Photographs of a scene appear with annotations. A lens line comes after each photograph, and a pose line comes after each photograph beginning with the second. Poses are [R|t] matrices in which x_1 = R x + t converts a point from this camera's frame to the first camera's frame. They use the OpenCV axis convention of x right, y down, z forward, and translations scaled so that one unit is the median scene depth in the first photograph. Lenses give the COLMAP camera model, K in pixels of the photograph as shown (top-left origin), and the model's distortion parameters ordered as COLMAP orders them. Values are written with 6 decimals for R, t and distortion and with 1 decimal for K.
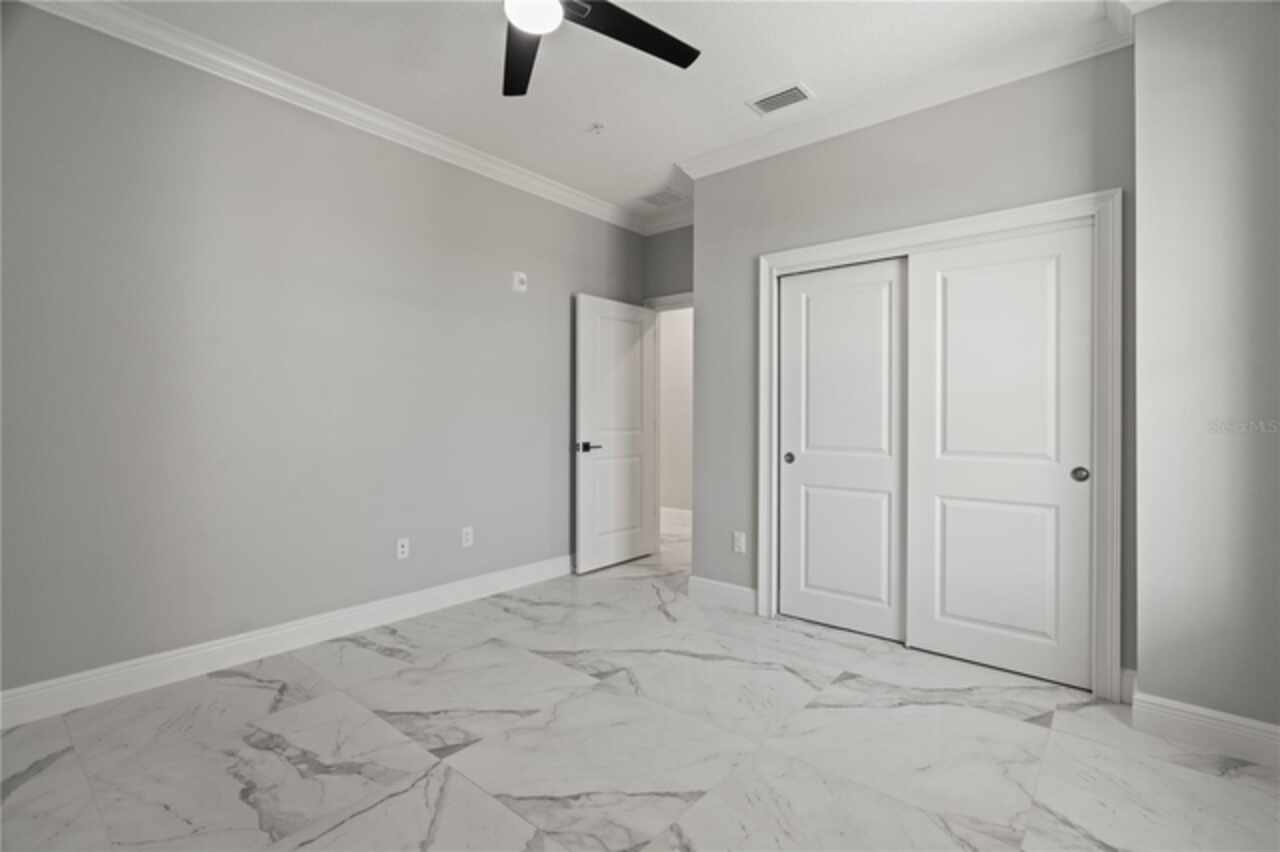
lens RADIAL K [[587.5, 0, 641.3], [0, 587.5, 421.1], [0, 0, 1]] dist [0.004213, 0.000746]
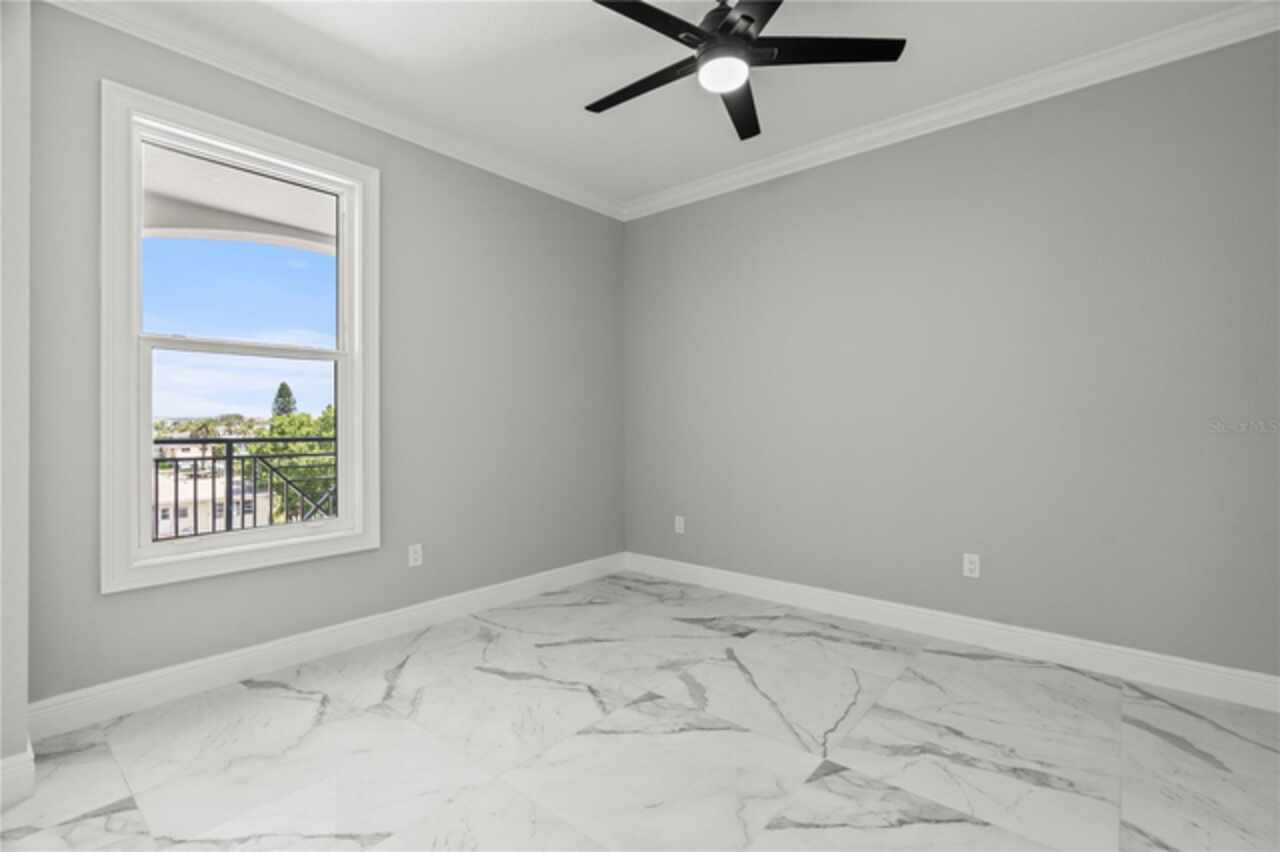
lens RADIAL K [[587.5, 0, 644.1], [0, 587.5, 423.6], [0, 0, 1]] dist [0.004213, 0.000746]
pose [[-0.999988, -0.004951, 0.000555, -0.025741], [-0.004945, 0.999935, 0.010293, -0.012331], [-0.000606, 0.010290, -0.999947, 2.041262]]
